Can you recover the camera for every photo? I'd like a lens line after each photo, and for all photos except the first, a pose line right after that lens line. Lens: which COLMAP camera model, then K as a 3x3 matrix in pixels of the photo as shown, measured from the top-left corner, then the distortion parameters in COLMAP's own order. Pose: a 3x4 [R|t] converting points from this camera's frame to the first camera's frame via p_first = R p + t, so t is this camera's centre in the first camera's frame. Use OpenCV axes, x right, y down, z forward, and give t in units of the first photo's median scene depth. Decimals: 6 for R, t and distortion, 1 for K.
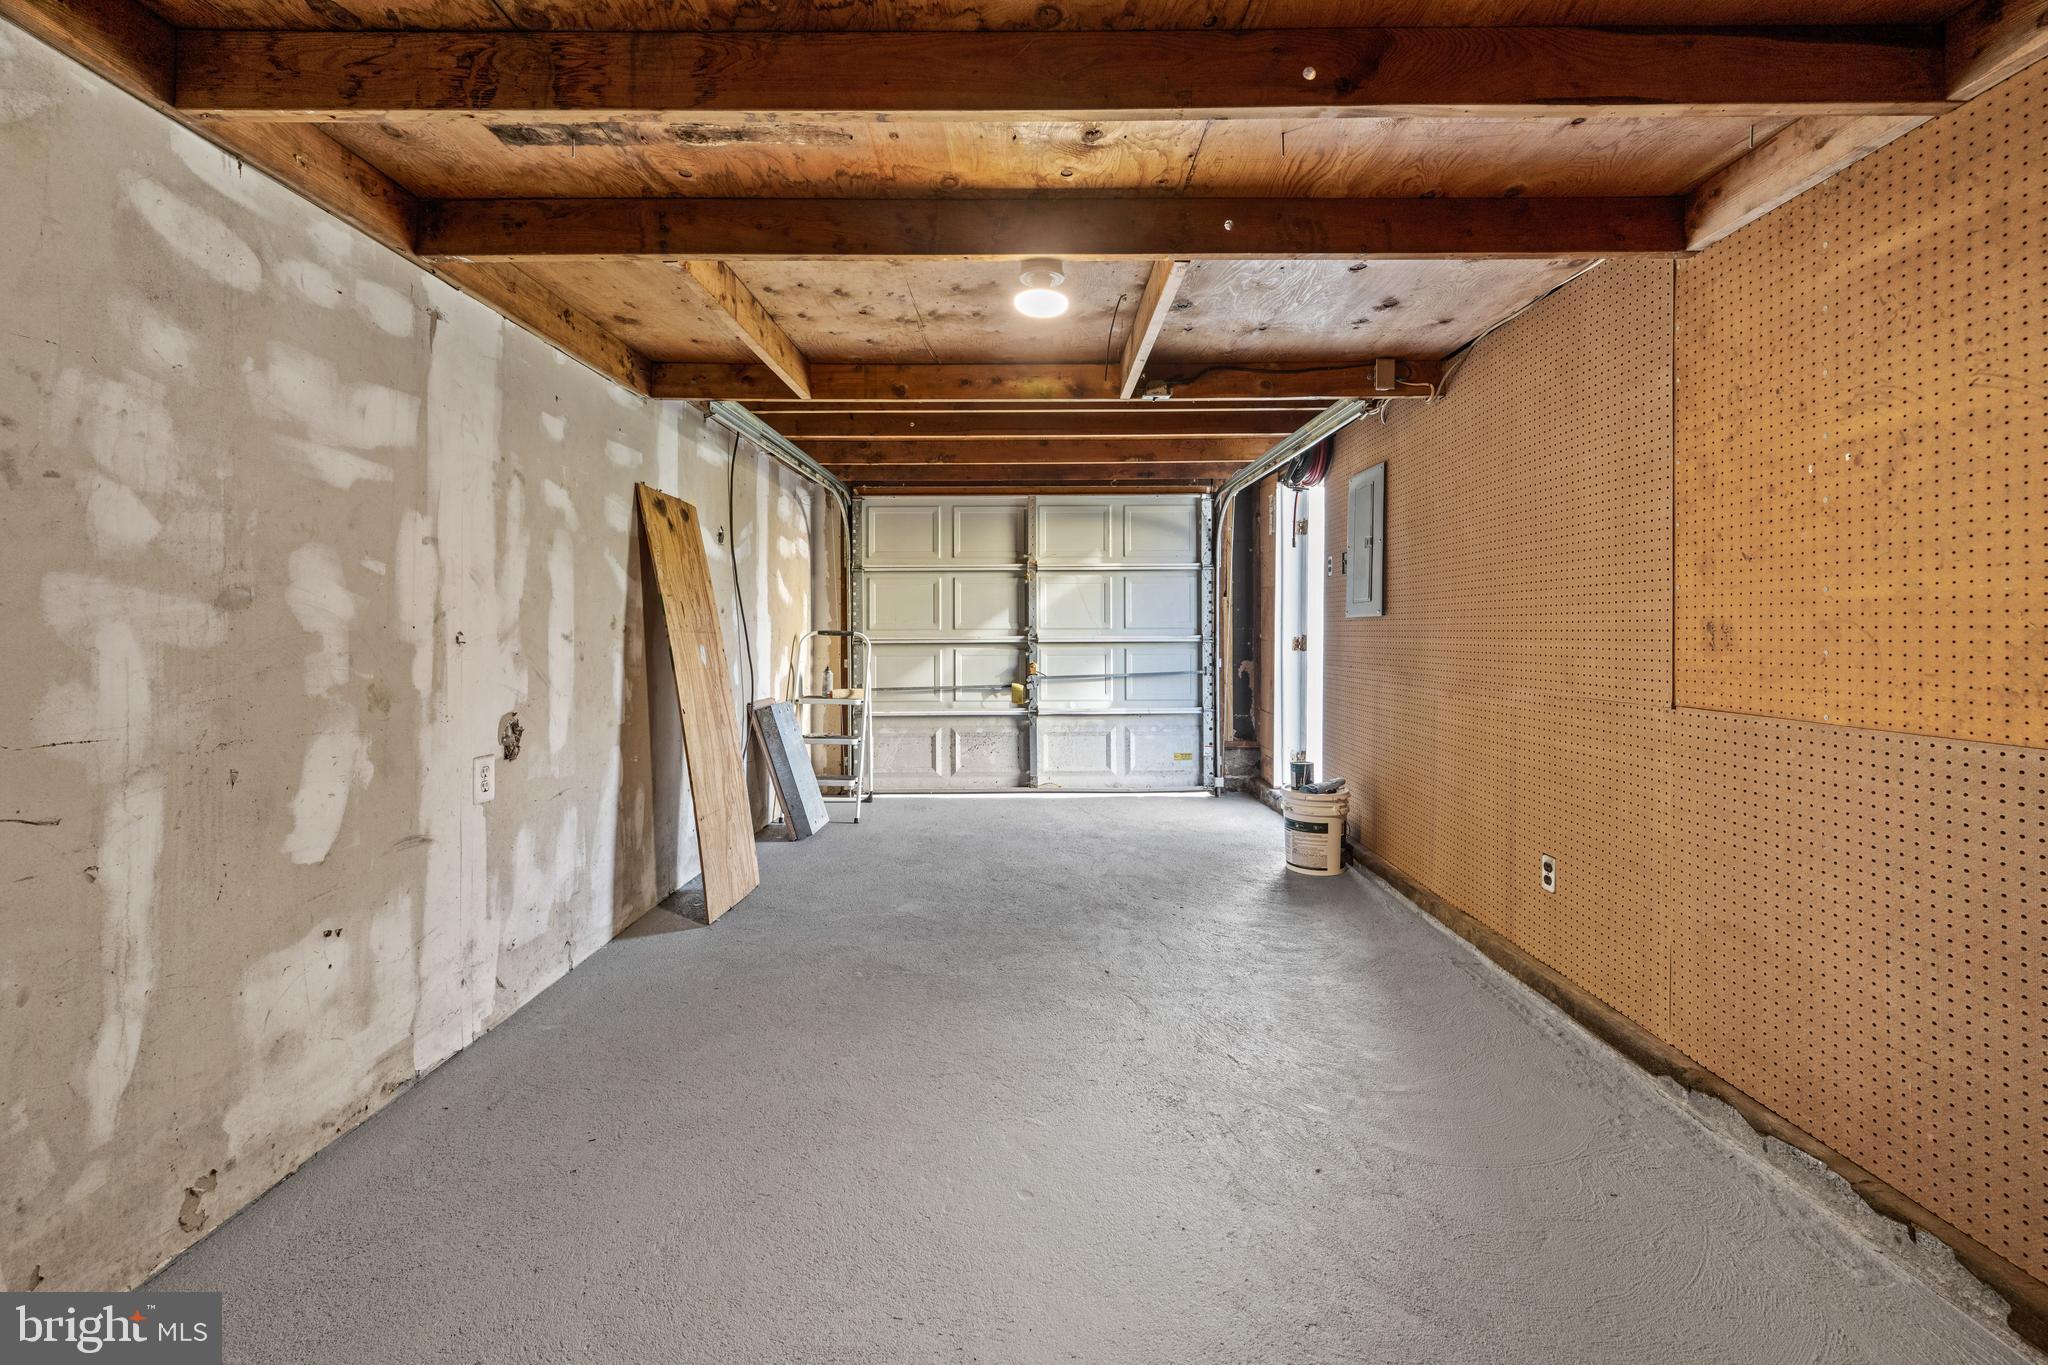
lens RADIAL K [[821.4, 0, 1027.9], [0, 821.4, 629.5], [0, 0, 1]] dist [-0.000070, 0.000000]
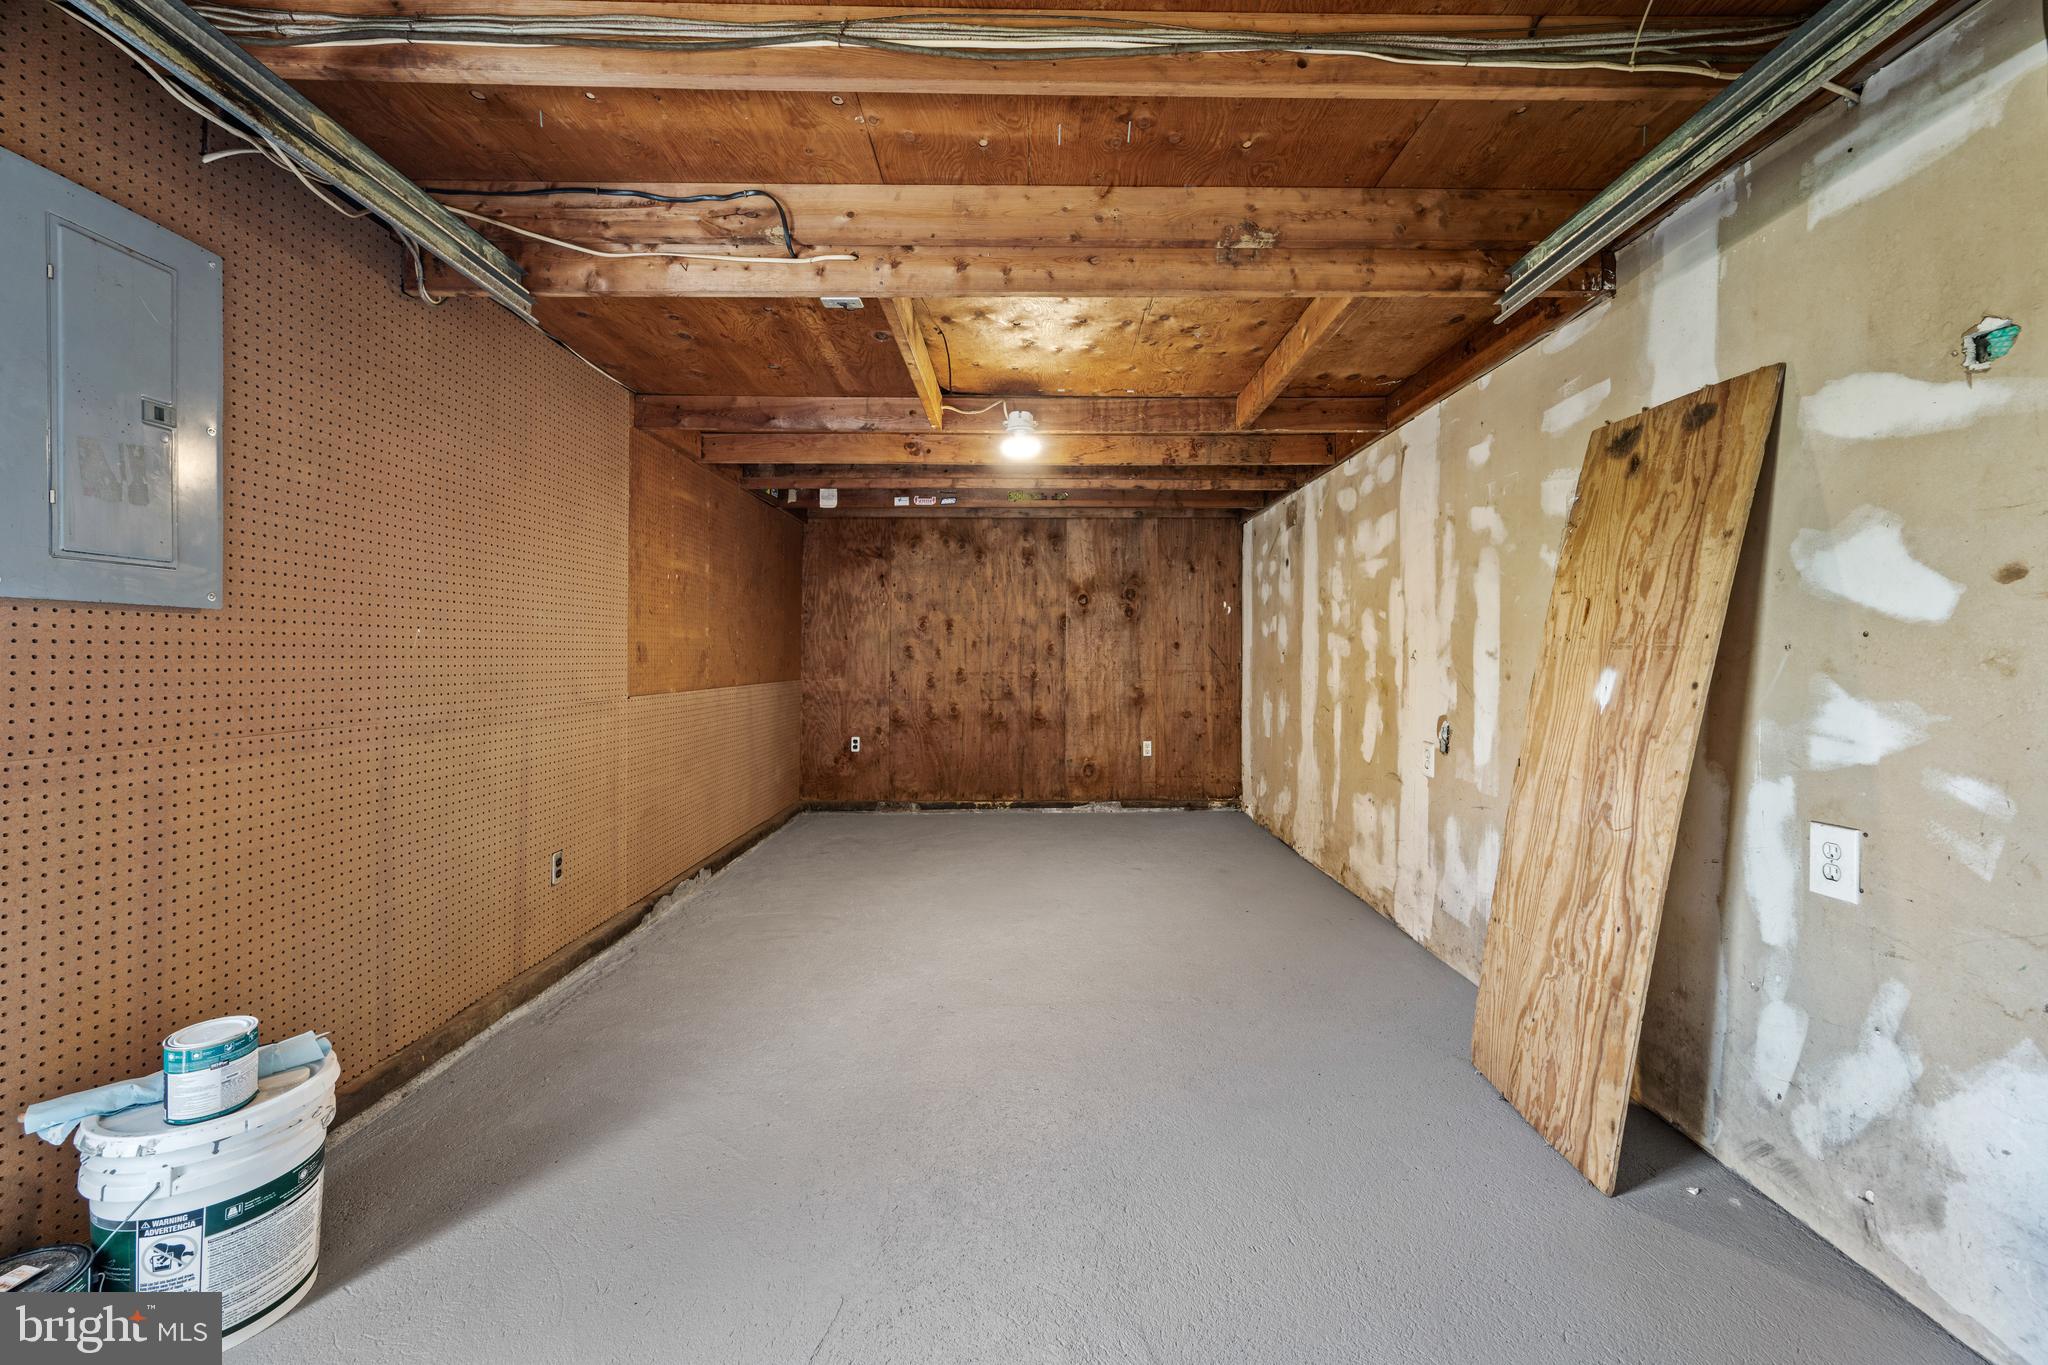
lens RADIAL K [[821.4, 0, 1027.6], [0, 821.4, 674.6], [0, 0, 1]] dist [-0.000070, 0.000000]
pose [[-0.999998, 0.000812, -0.001539, -0.000820], [0.000781, 0.999802, 0.019899, 0.014846], [0.001555, 0.019898, -0.999801, 2.181995]]
